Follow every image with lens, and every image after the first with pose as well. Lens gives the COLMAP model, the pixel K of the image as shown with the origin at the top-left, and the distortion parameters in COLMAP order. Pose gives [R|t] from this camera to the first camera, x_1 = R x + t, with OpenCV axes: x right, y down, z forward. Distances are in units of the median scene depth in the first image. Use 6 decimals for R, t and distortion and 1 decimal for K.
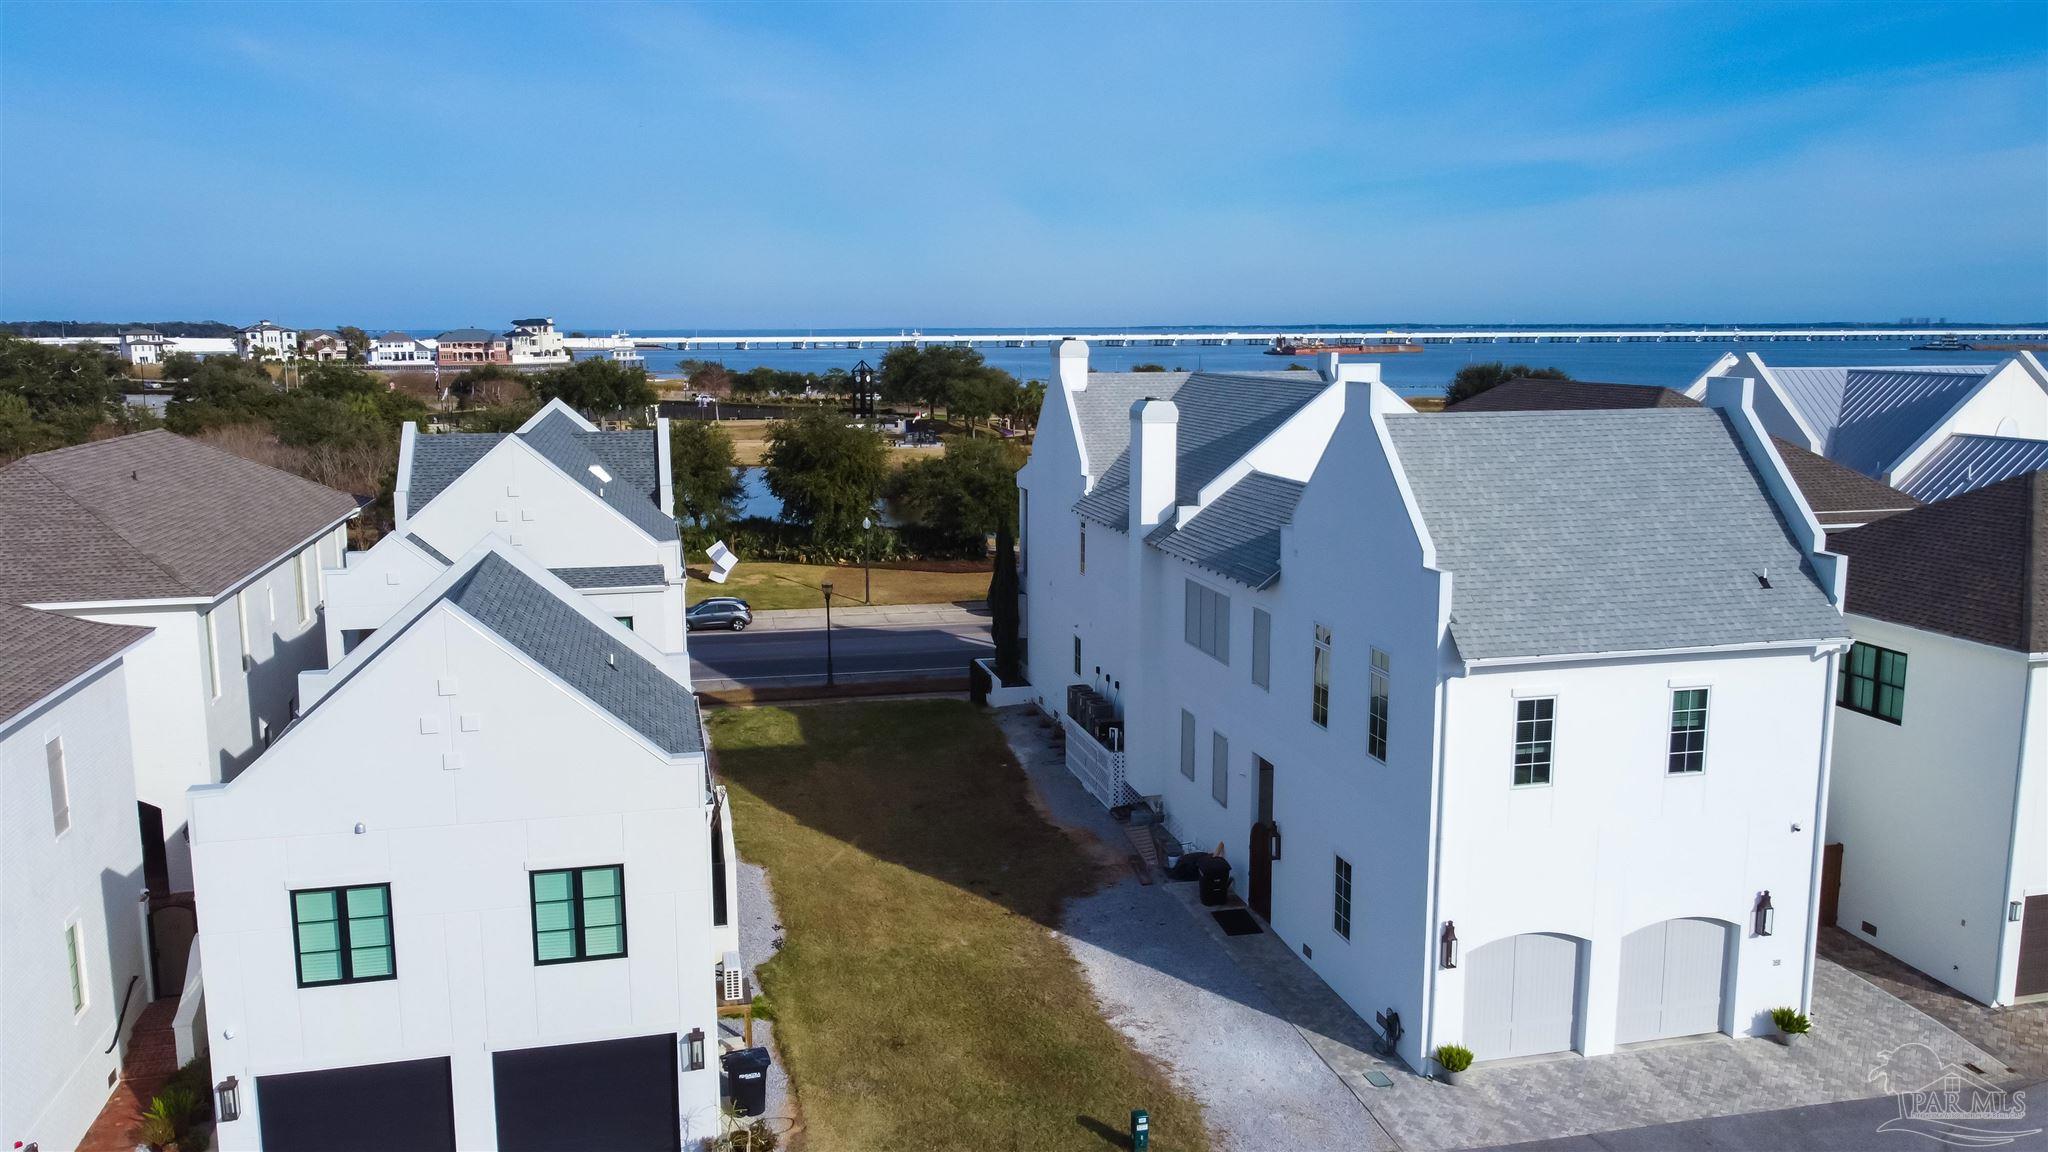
lens RADIAL K [[1553.7, 0, 1018.7], [0, 1553.7, 580.4], [0, 0, 1]] dist [0.004392, -0.013650]
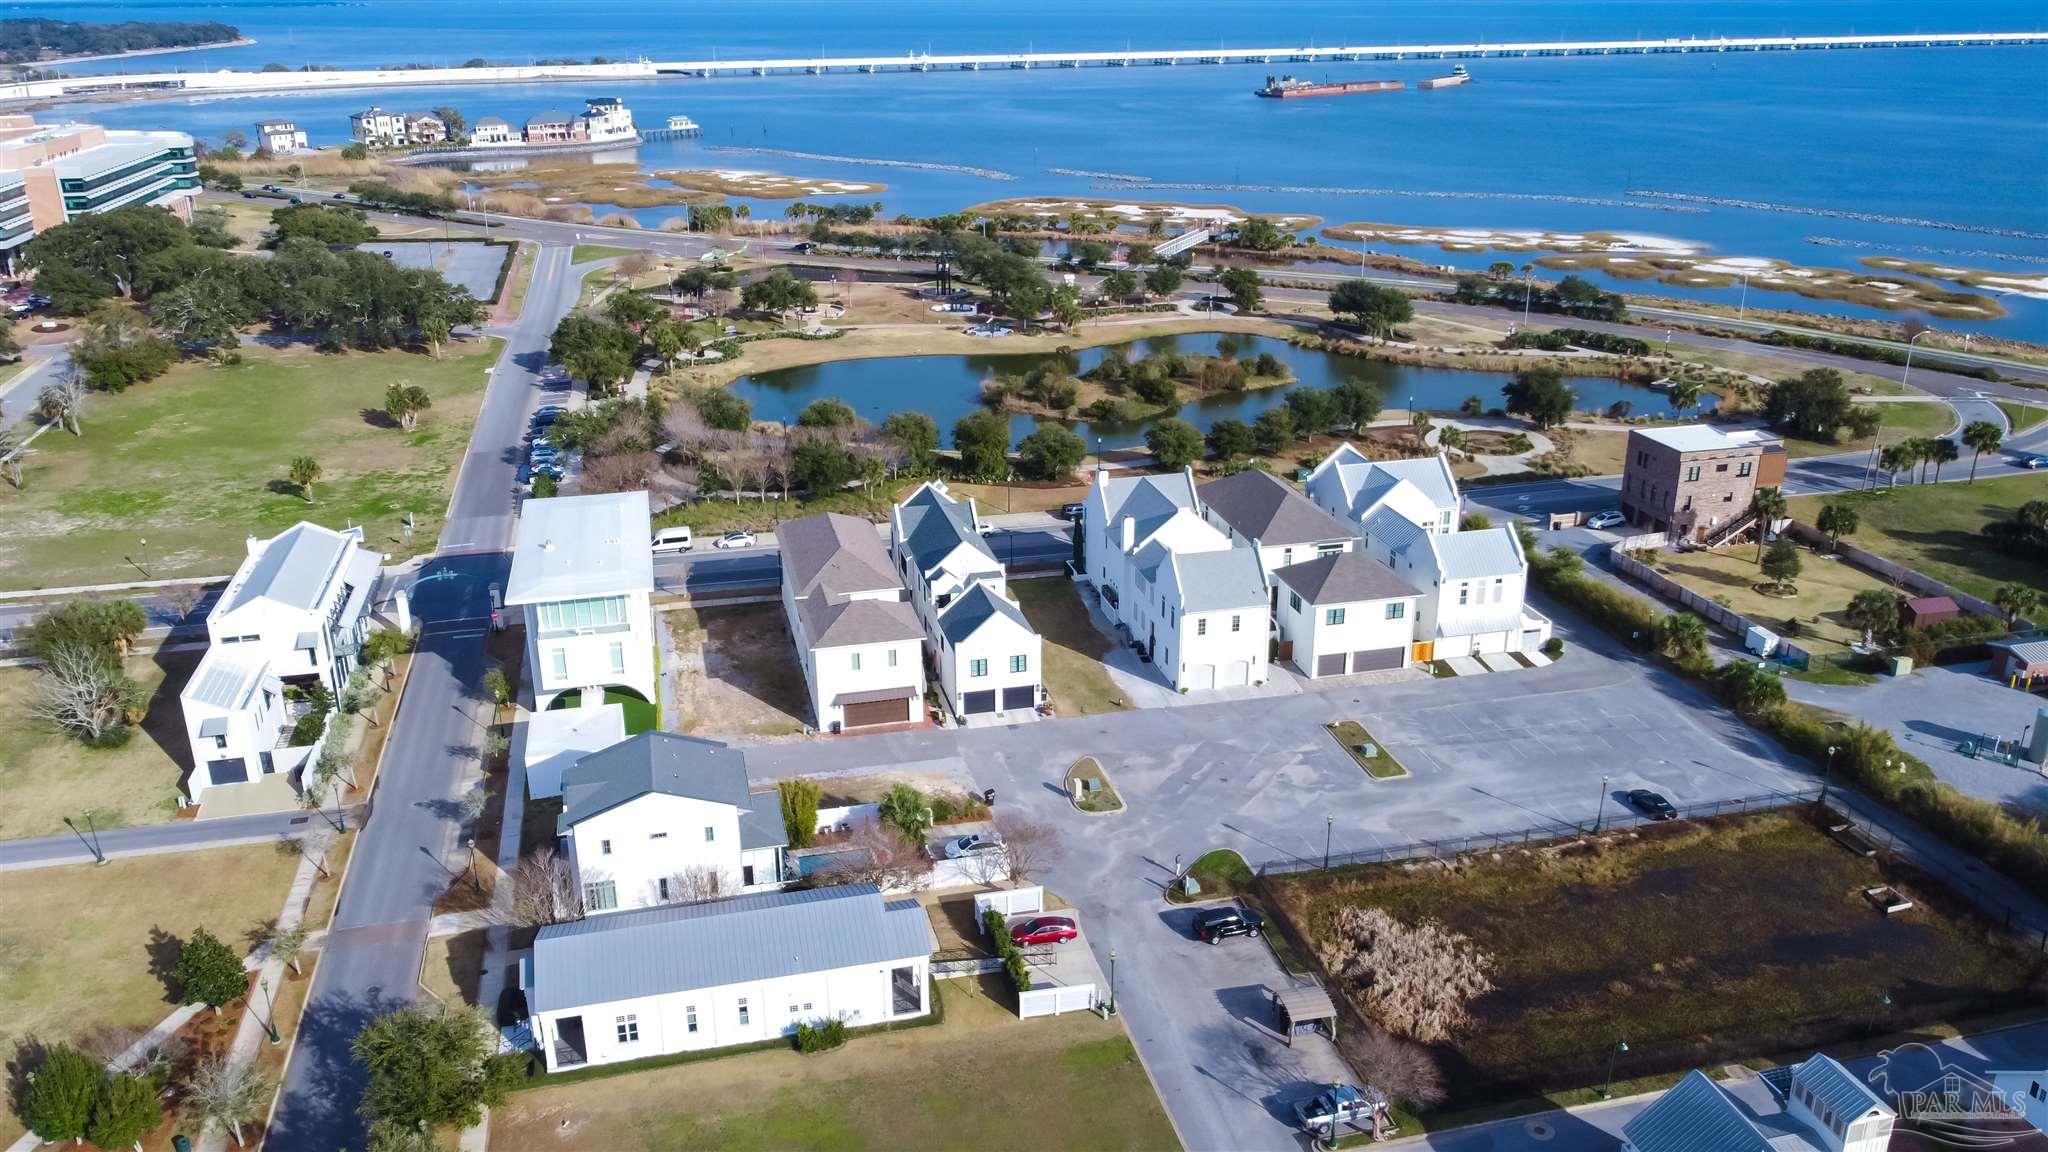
lens RADIAL K [[1553.7, 0, 1018.7], [0, 1553.7, 580.4], [0, 0, 1]] dist [0.004392, -0.013650]
pose [[0.999989, -0.004552, 0.000981, -0.222419], [0.004262, 0.979583, 0.200995, -0.910857], [-0.001876, -0.200989, 0.979592, -3.342487]]
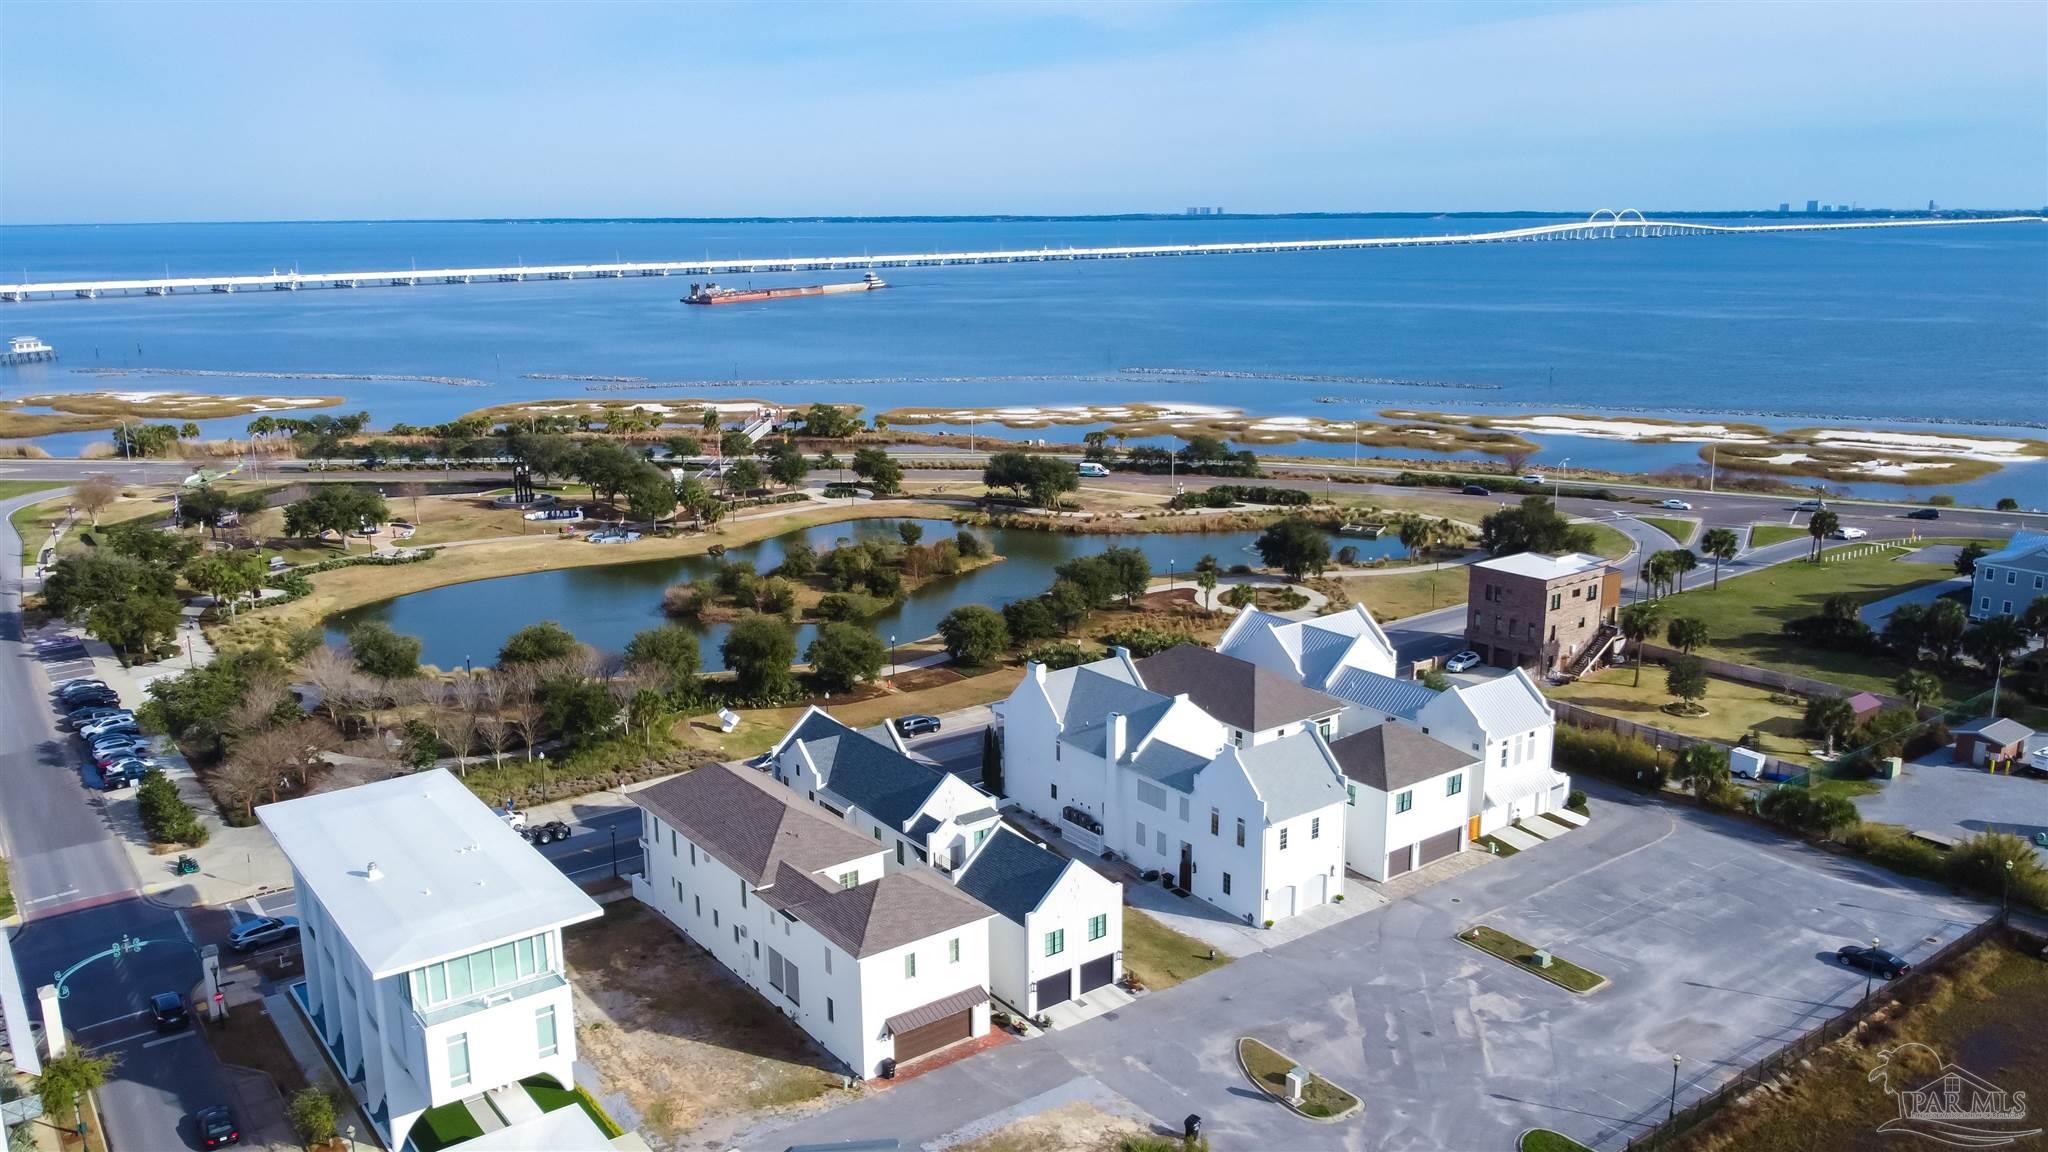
lens RADIAL K [[1553.7, 0, 1018.7], [0, 1553.7, 580.4], [0, 0, 1]] dist [0.004392, -0.013650]
pose [[0.918739, -0.096201, 0.382968, -1.496668], [0.069494, 0.994123, 0.083006, -0.798122], [-0.388702, -0.049647, 0.920025, -2.003419]]
